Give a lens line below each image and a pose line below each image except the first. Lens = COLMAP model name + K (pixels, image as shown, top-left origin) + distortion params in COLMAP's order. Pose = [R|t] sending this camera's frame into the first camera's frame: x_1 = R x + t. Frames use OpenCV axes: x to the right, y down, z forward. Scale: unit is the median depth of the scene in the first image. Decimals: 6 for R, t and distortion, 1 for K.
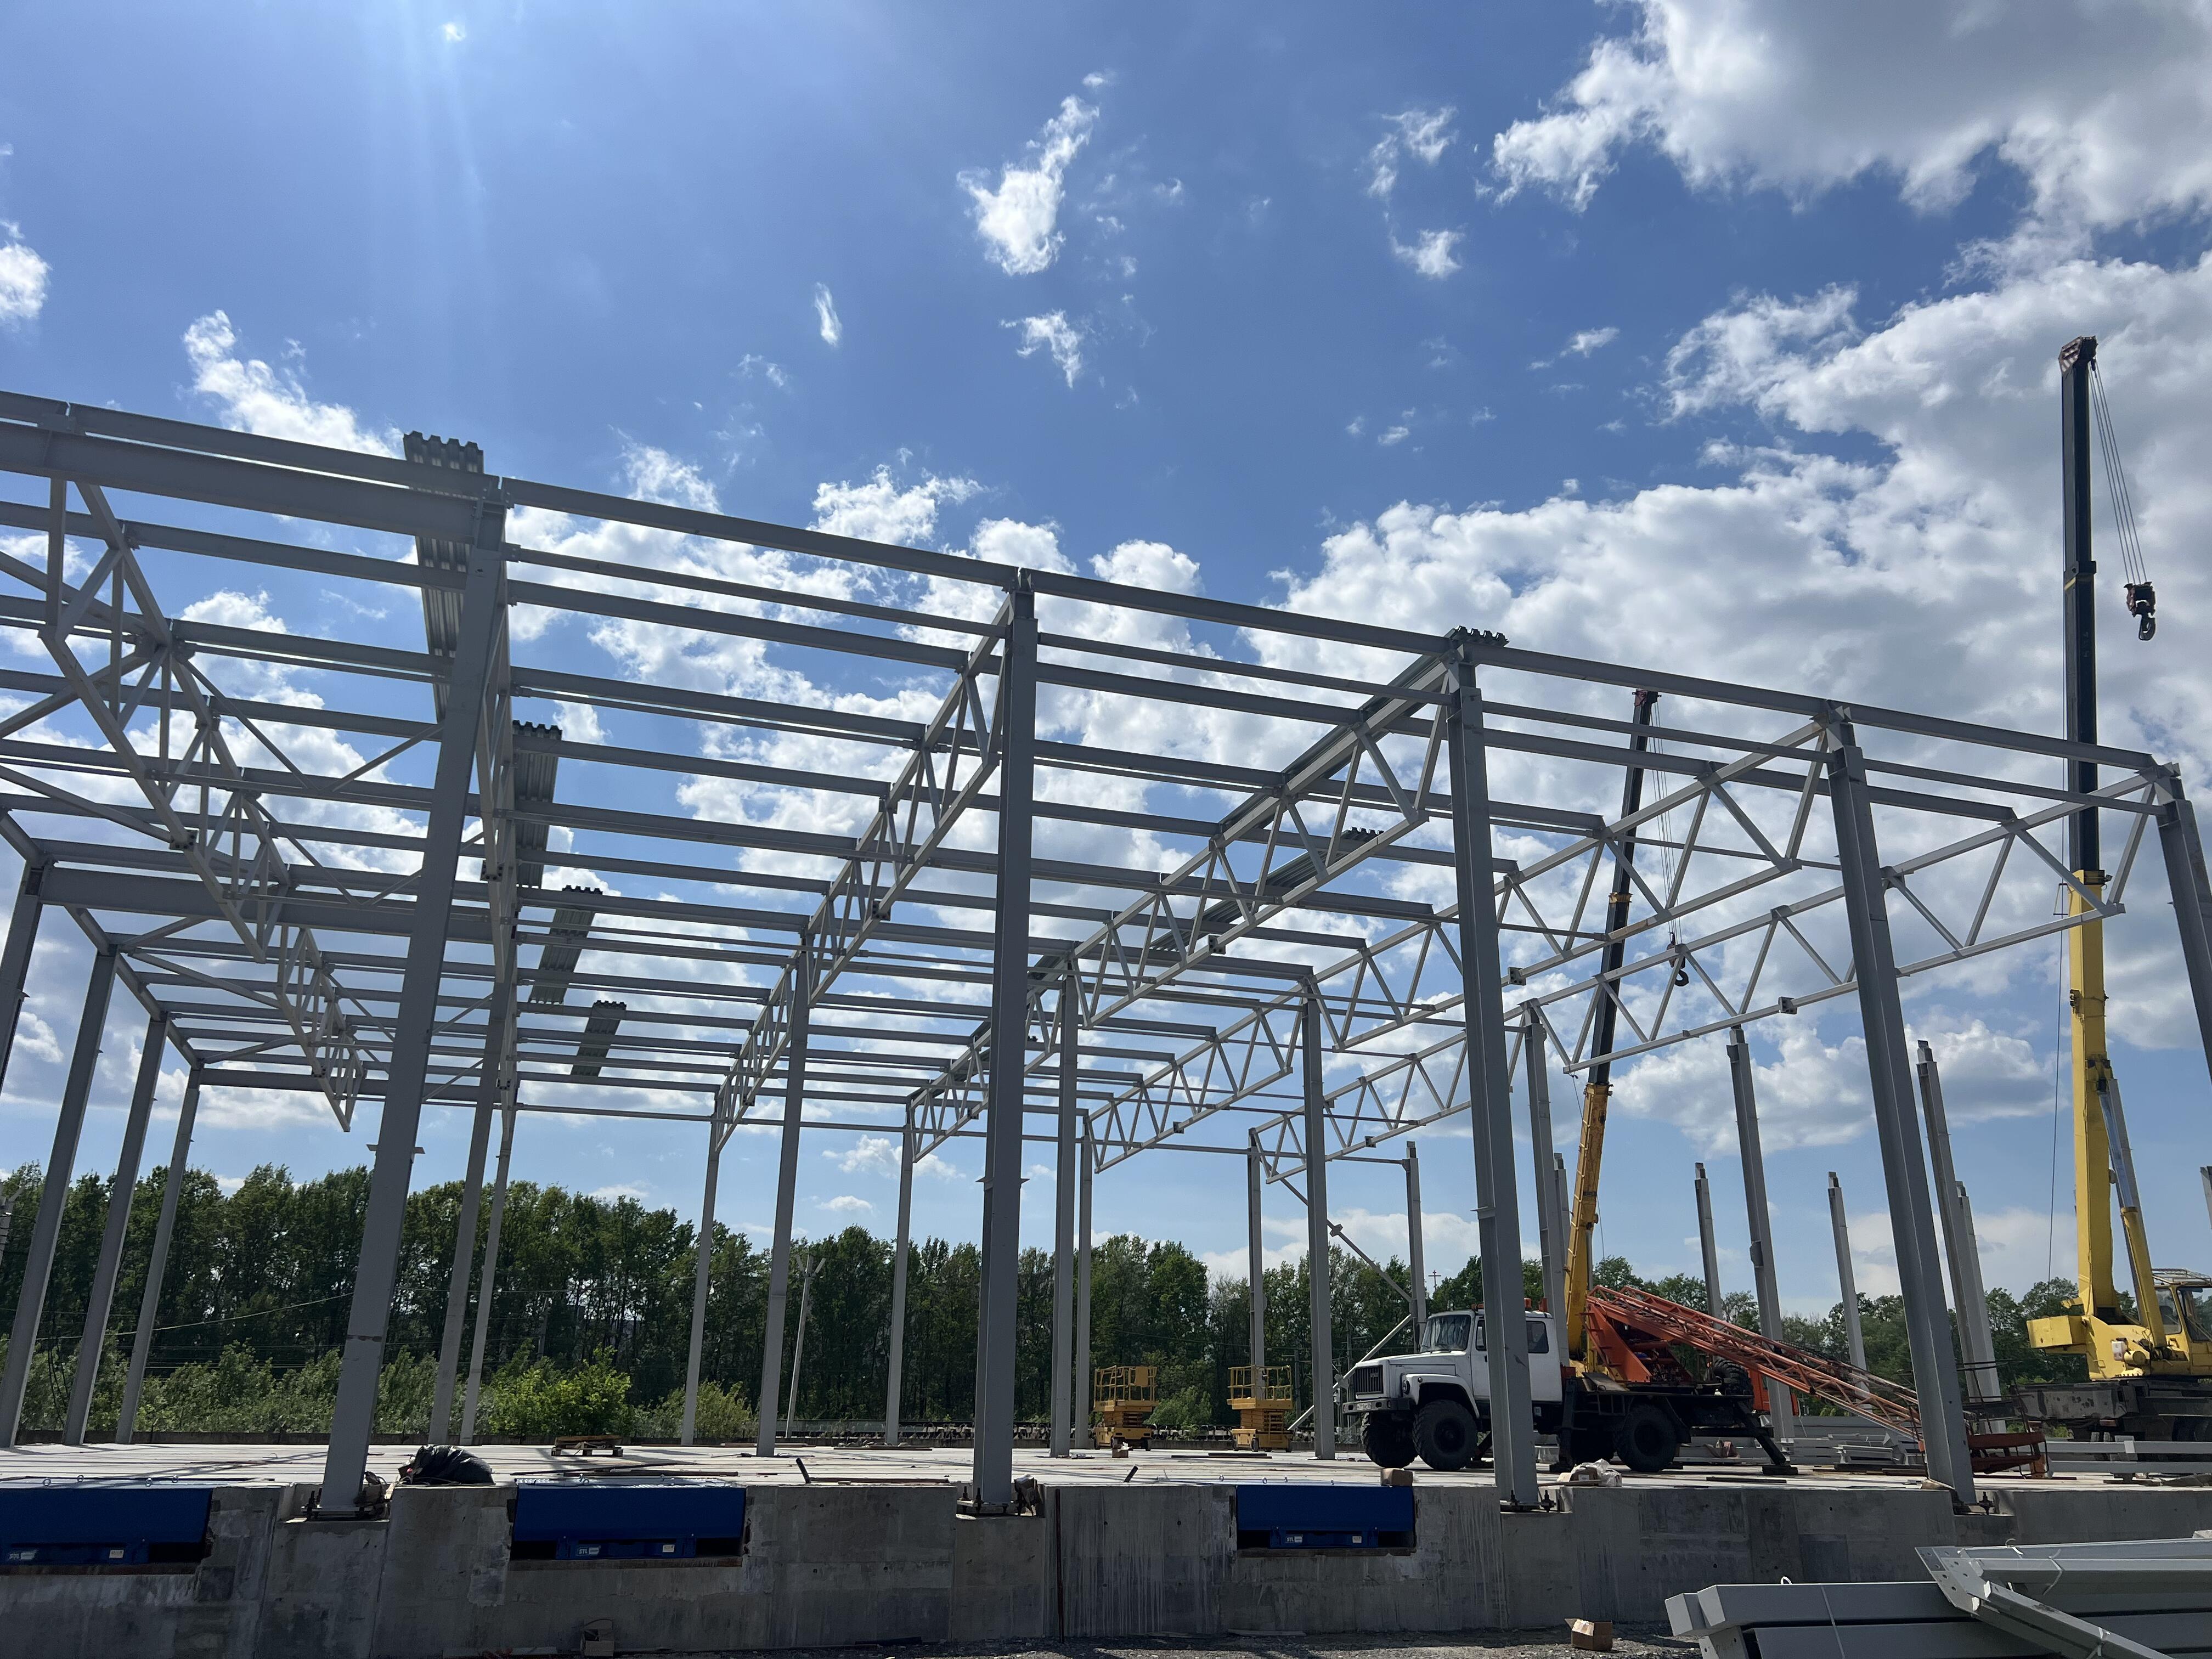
lens RADIAL K [[1663.0, 0, 1116.9], [0, 1663.0, 840.3], [0, 0, 1]] dist [0.048019, -0.052418]
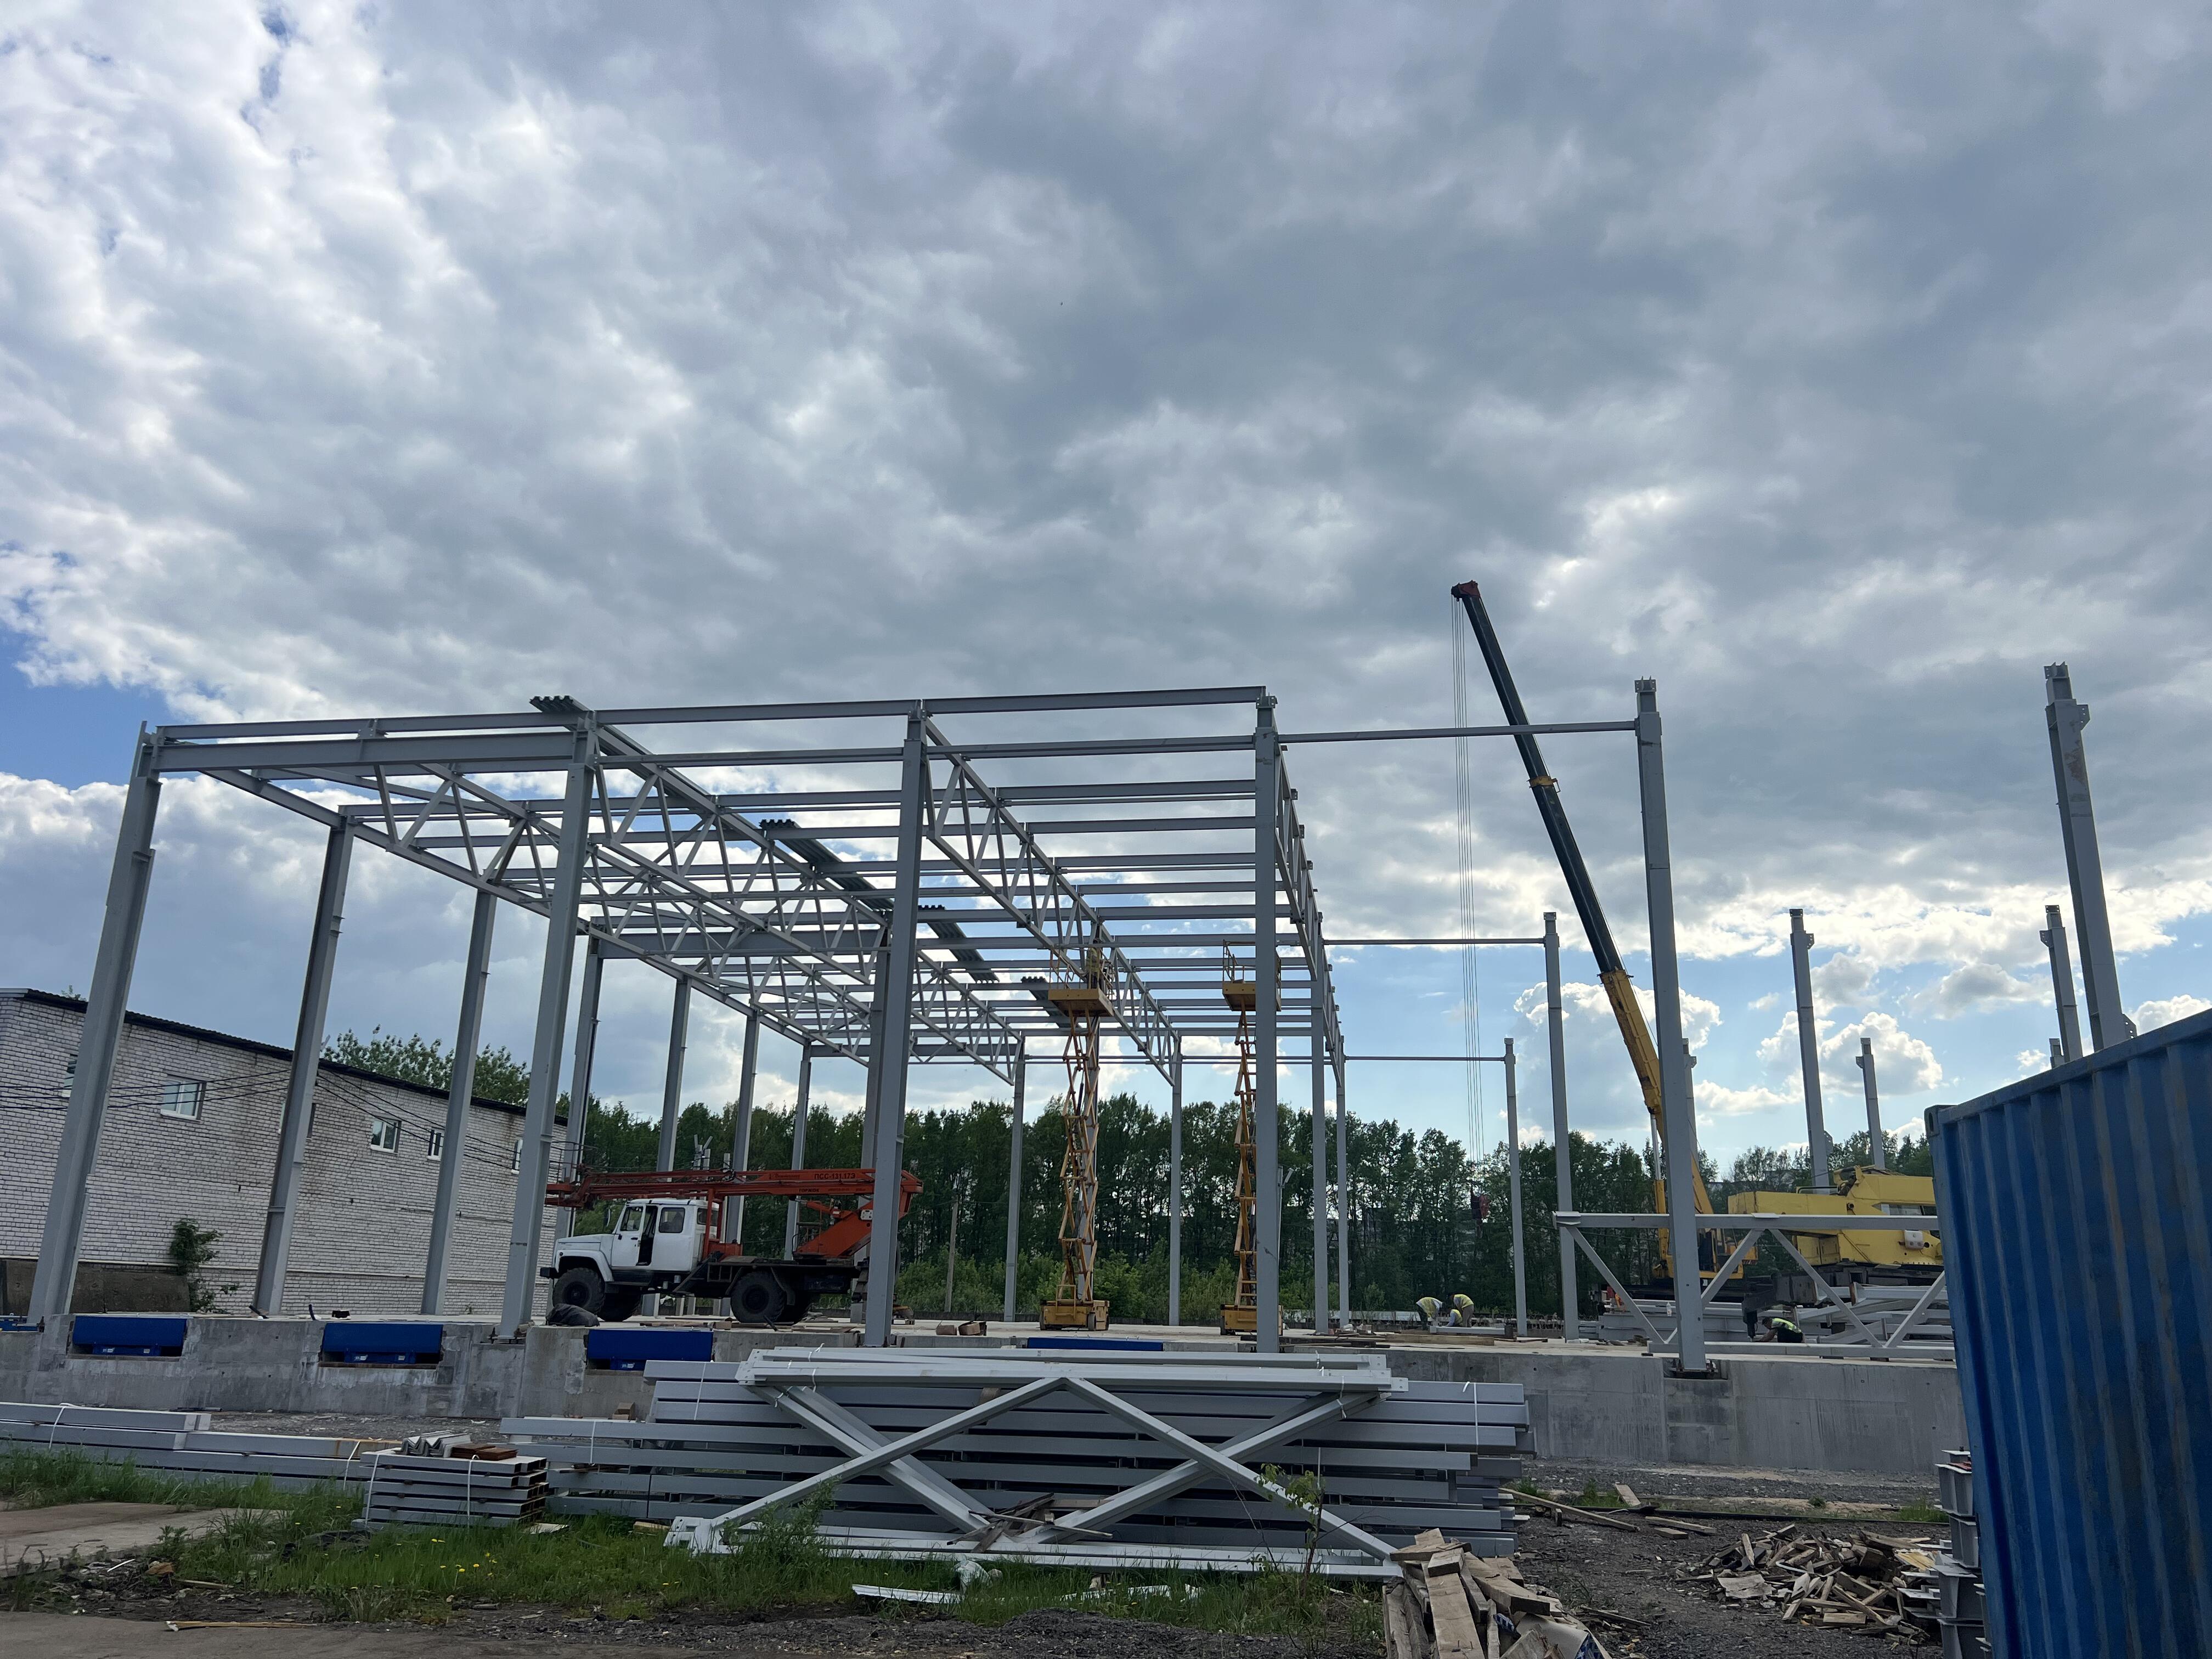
lens RADIAL K [[1663.0, 0, 1118.7], [0, 1663.0, 835.0], [0, 0, 1]] dist [0.048019, -0.052418]
pose [[0.884852, -0.118069, -0.450663, 0.943416], [0.141711, 0.989727, 0.018944, -0.071053], [0.443796, -0.080627, 0.892493, -0.251943]]
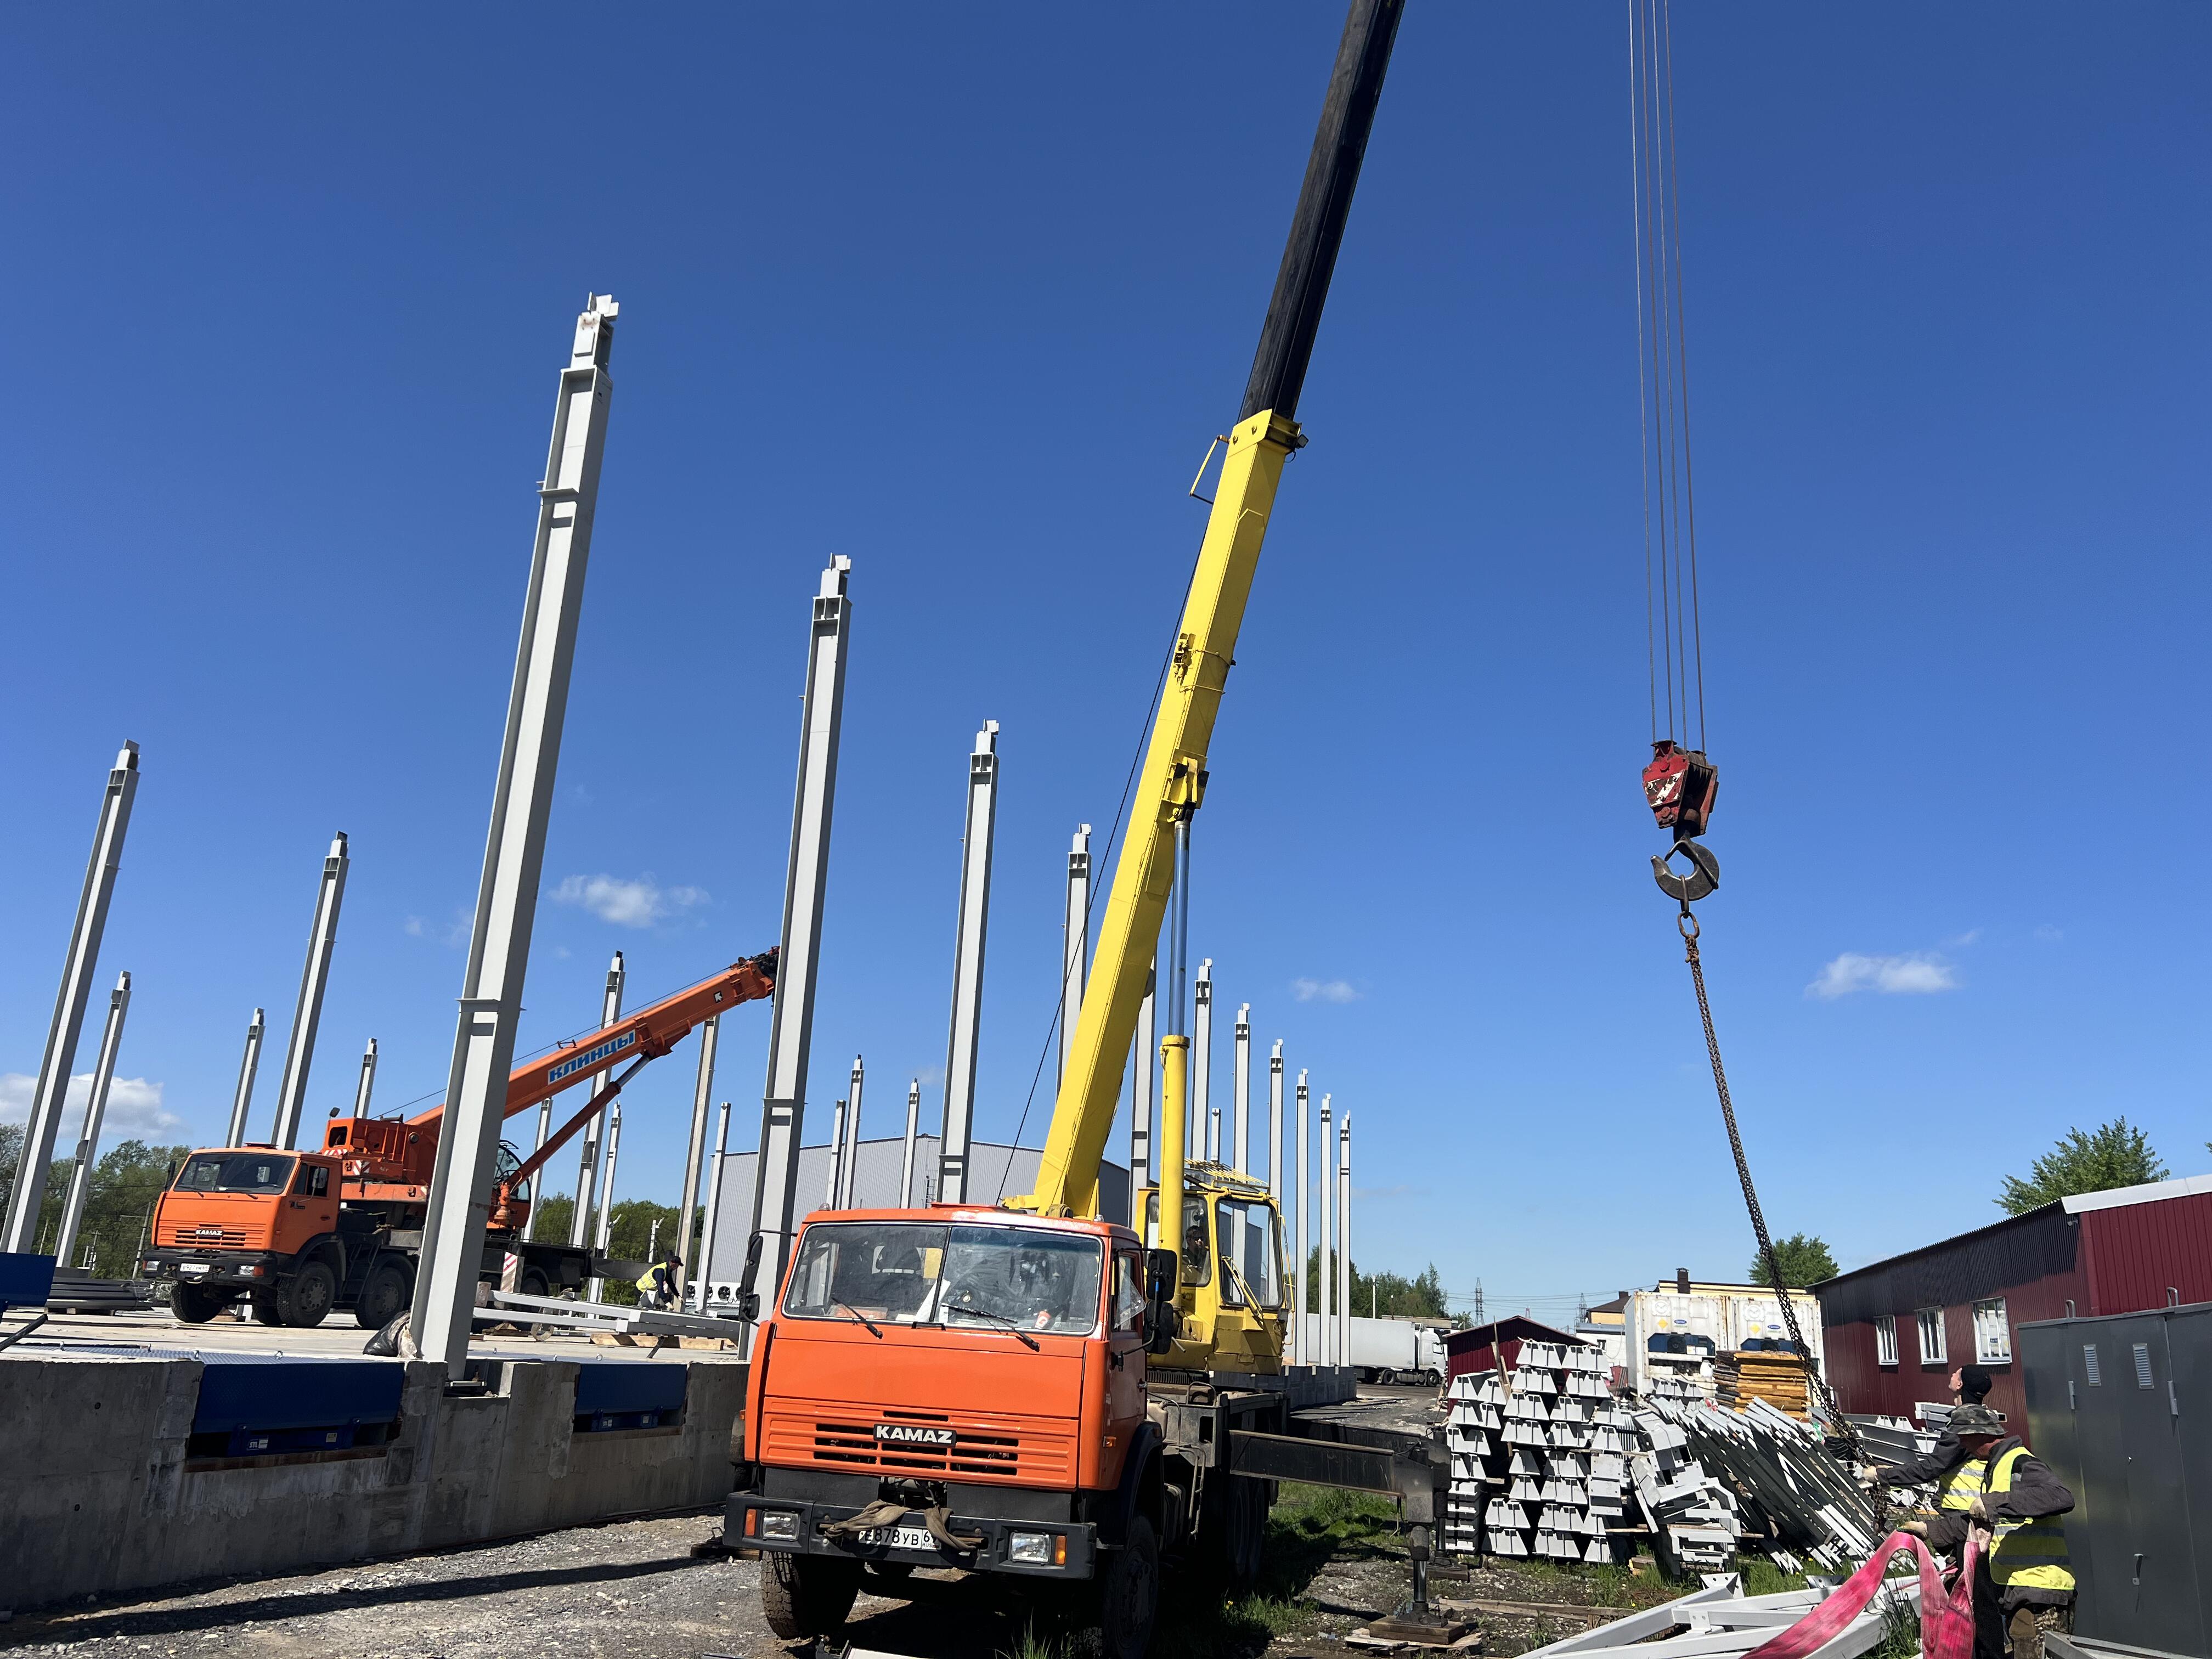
lens RADIAL K [[1663.0, 0, 1098.0], [0, 1663.0, 835.0], [0, 0, 1]] dist [0.048019, -0.052418]
pose [[0.550853, 0.258757, 0.793477, -1.047361], [-0.320364, 0.943450, -0.085259, 0.069766], [-0.770668, -0.207236, 0.602598, 0.212283]]
